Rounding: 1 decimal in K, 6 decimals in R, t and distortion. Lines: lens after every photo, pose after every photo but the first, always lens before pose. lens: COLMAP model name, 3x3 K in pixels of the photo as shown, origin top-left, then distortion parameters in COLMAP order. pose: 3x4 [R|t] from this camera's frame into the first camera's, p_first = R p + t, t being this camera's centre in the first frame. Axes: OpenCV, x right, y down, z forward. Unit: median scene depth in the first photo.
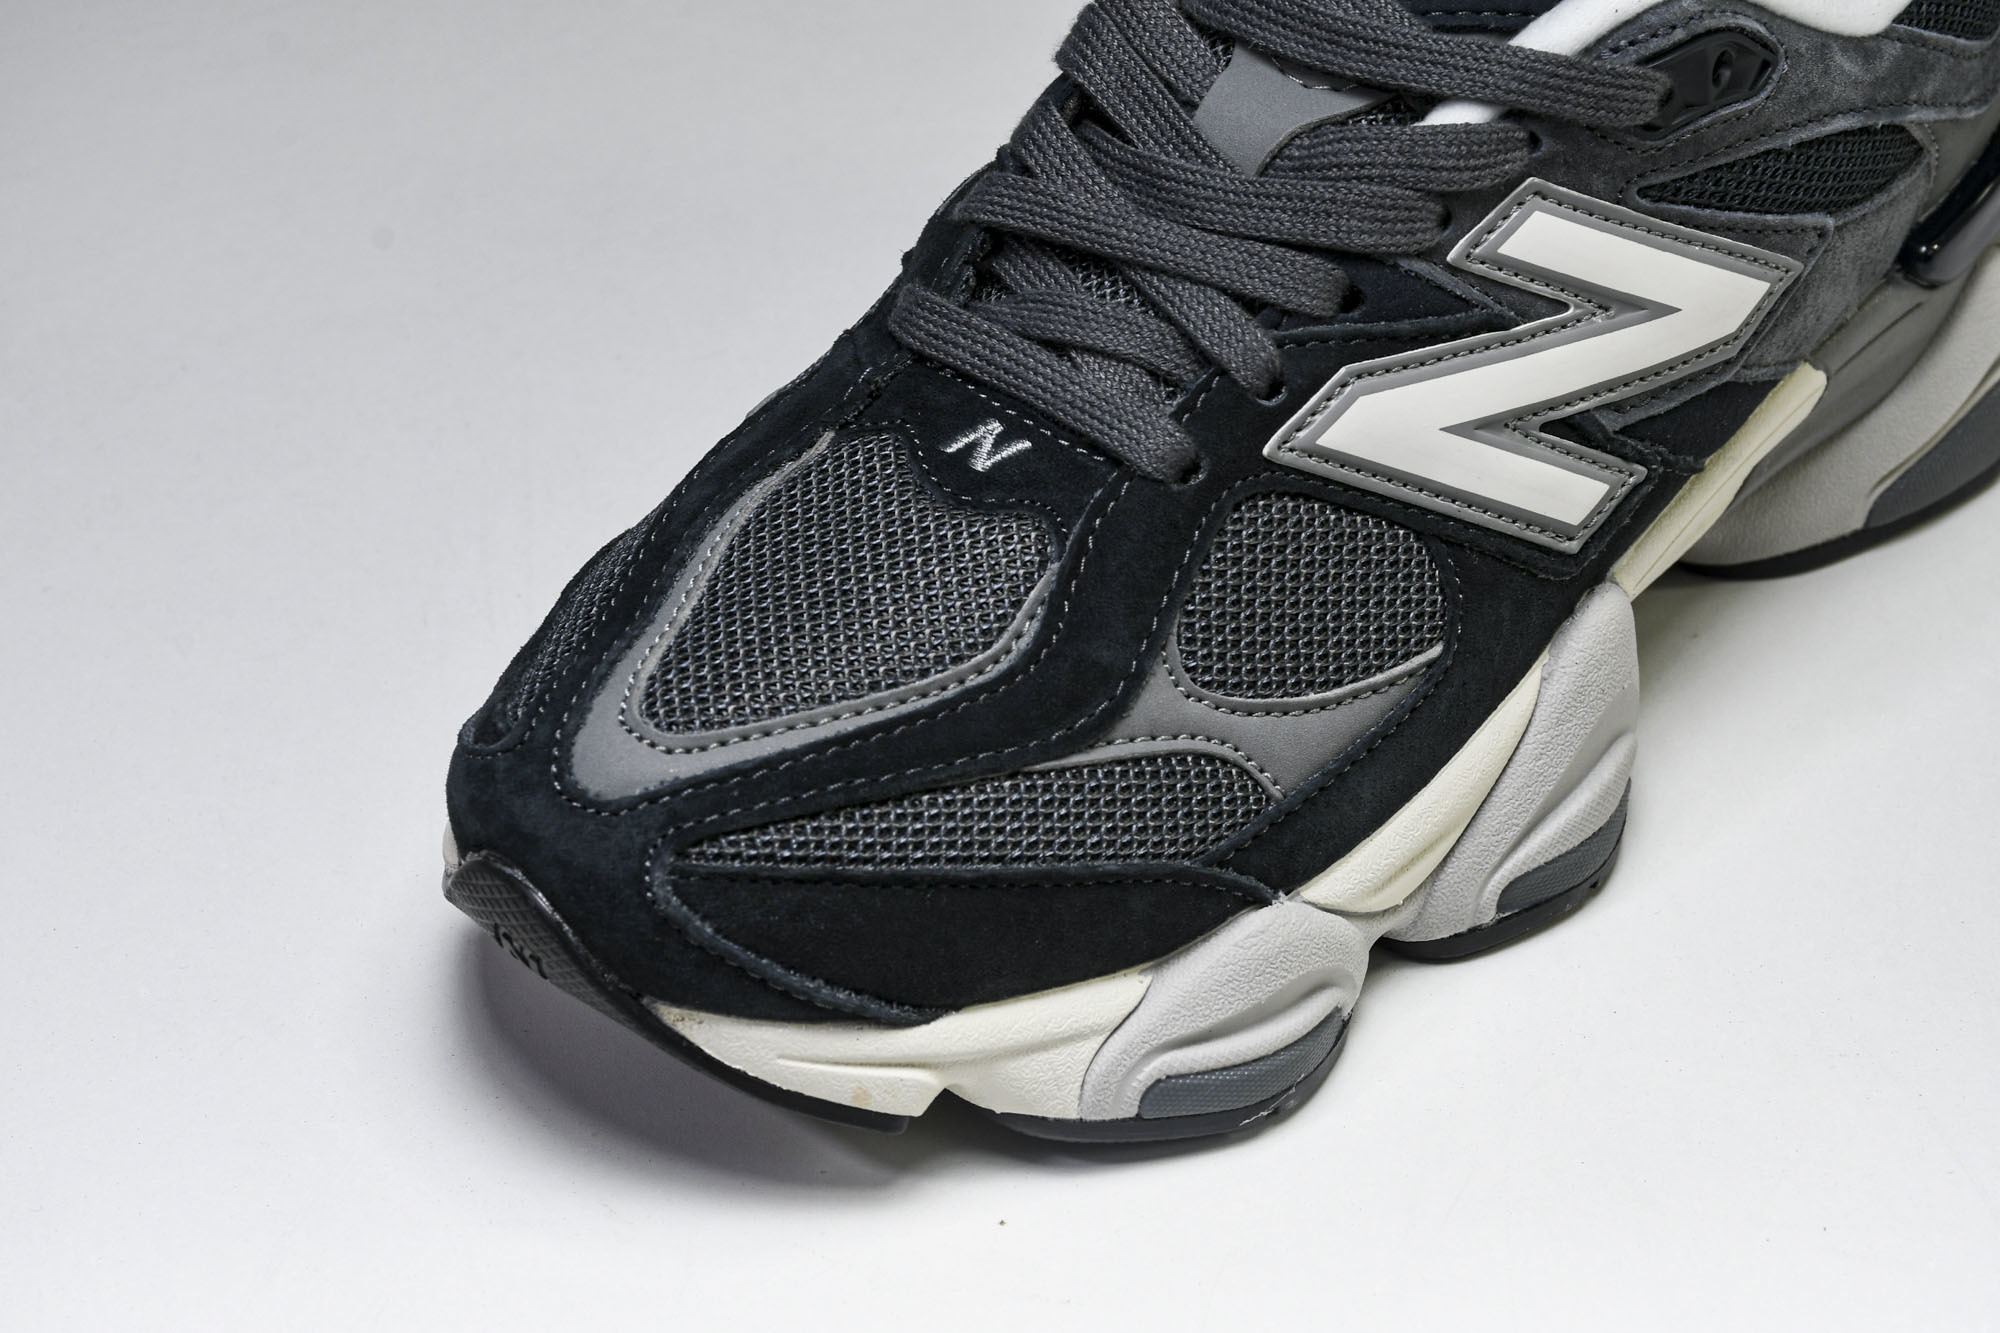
lens RADIAL K [[4633.7, 0, 996.3], [0, 4633.7, 725.7], [0, 0, 1]] dist [0.448057, -0.413304]
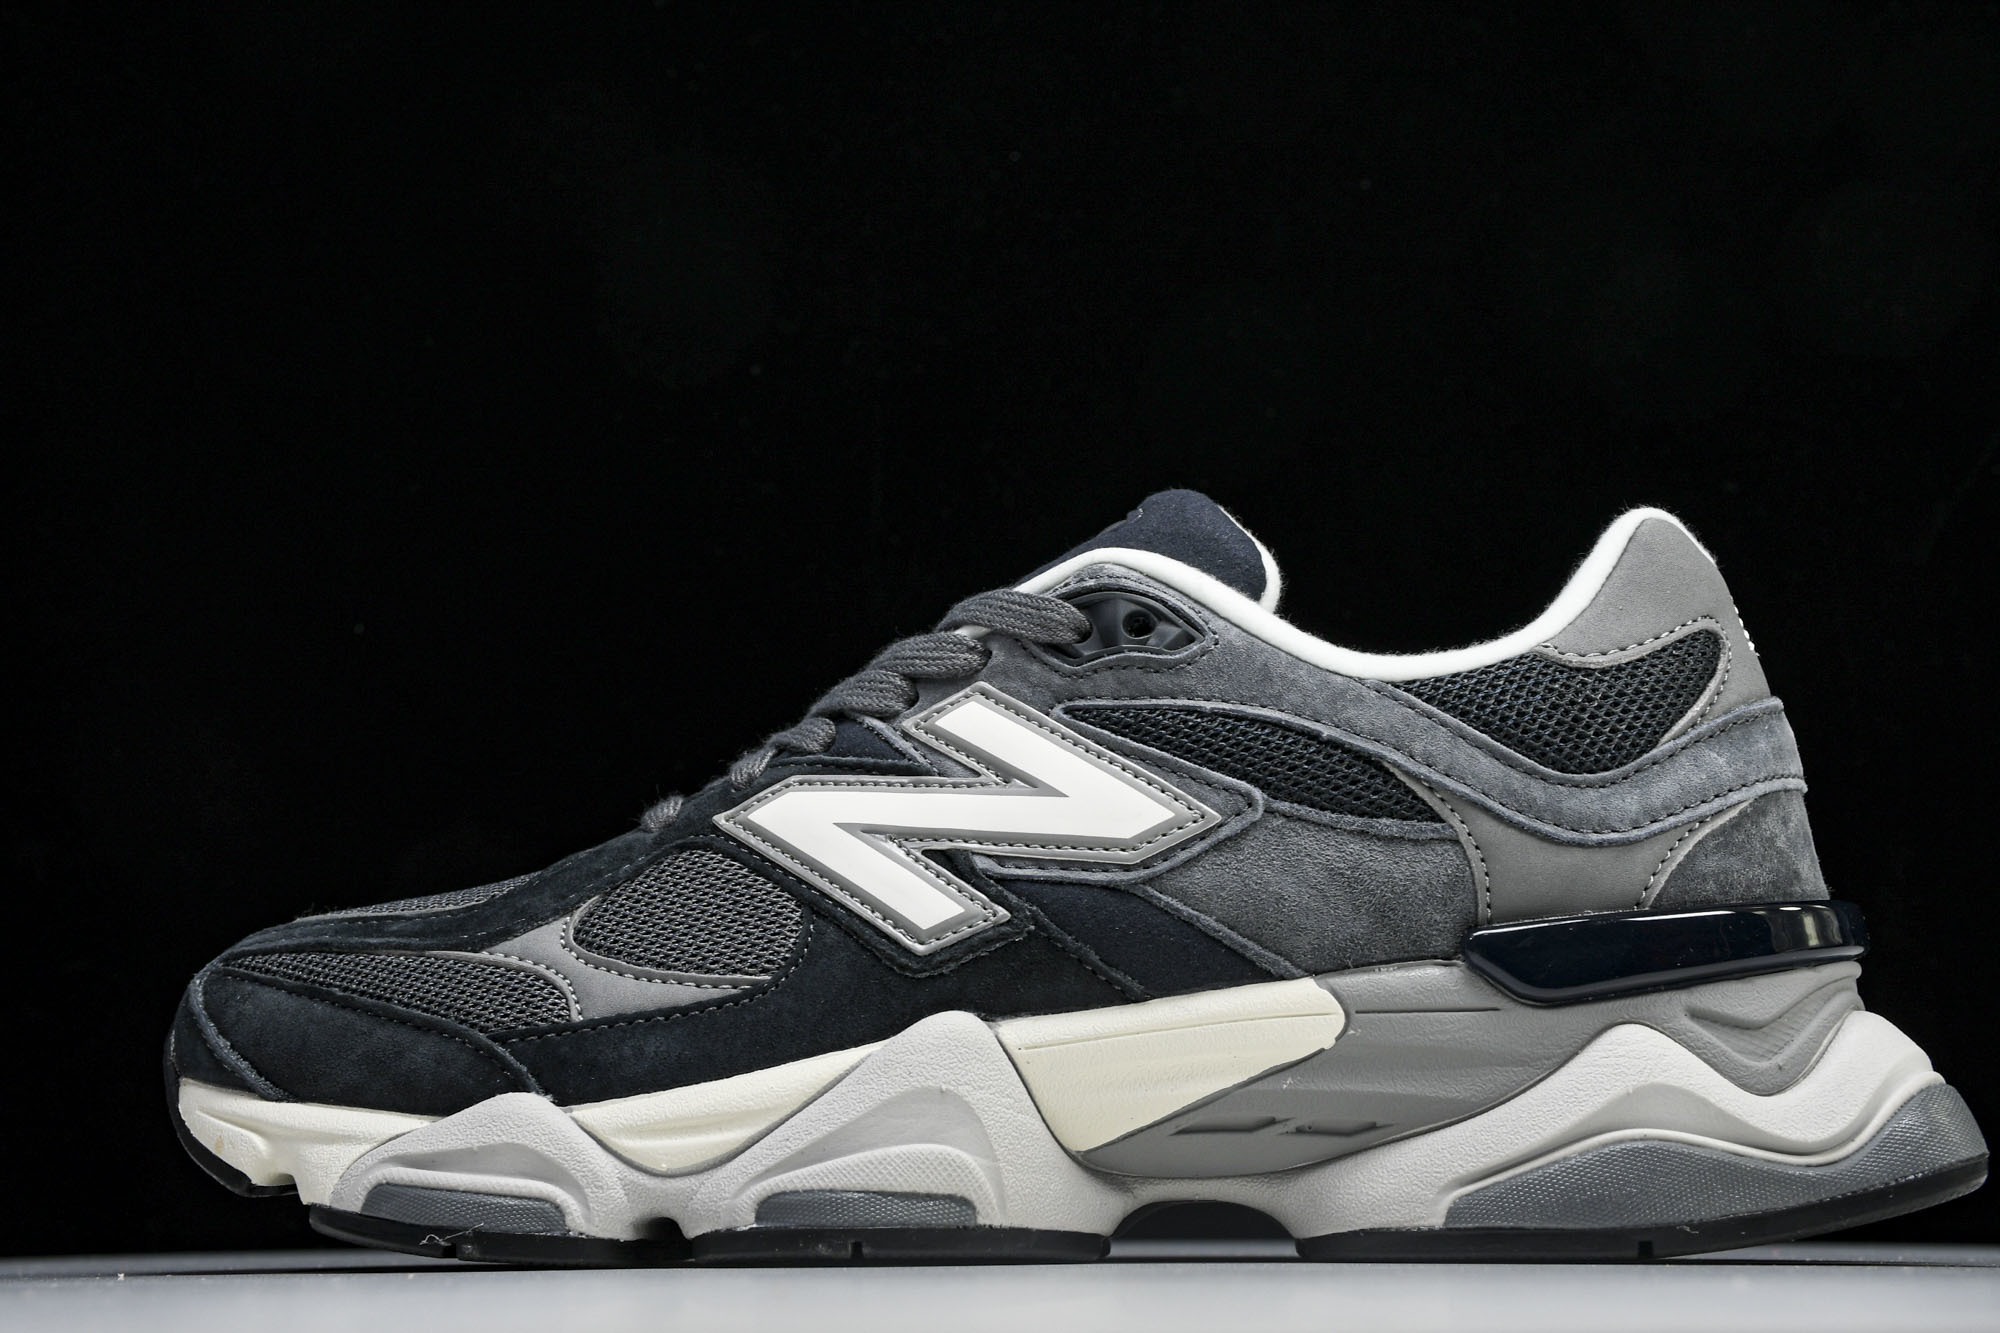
lens RADIAL K [[3459.7, 0, 971.6], [0, 3459.7, 616.0], [0, 0, 1]] dist [0.164751, -0.023919]
pose [[0.591831, -0.149920, -0.791998, 0.869016], [-0.502825, 0.699279, -0.508111, 0.355920], [0.630003, 0.698951, 0.338471, 0.660663]]
